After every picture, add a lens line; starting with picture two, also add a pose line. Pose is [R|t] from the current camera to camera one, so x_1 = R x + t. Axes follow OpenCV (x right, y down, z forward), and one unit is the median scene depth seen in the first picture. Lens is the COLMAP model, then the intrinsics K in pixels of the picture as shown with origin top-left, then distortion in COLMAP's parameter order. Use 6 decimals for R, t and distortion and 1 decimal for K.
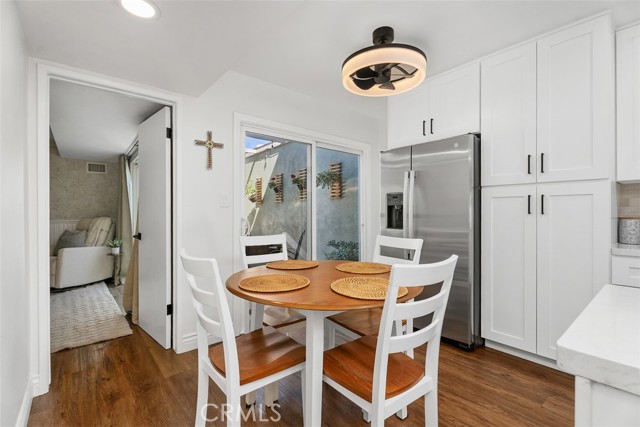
lens RADIAL K [[287.3, 0, 318.1], [0, 287.3, 214.6], [0, 0, 1]] dist [-0.000900, 0.001750]
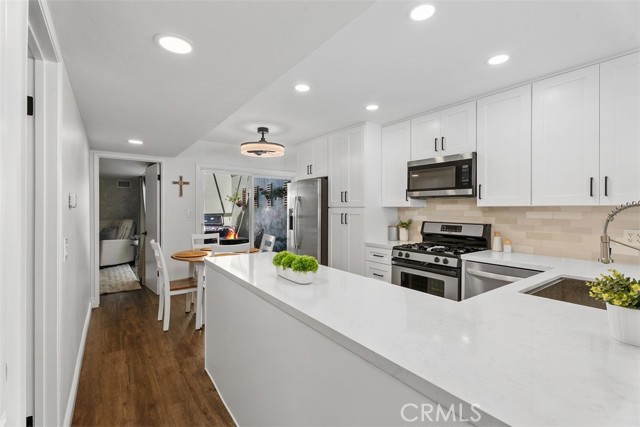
lens RADIAL K [[287.3, 0, 320.6], [0, 287.3, 212.1], [0, 0, 1]] dist [-0.000900, 0.001750]
pose [[0.997862, 0.003504, -0.065256, 0.322880], [-0.003218, 0.999985, 0.004480, -0.037687], [0.065271, -0.004261, 0.997858, -0.390373]]
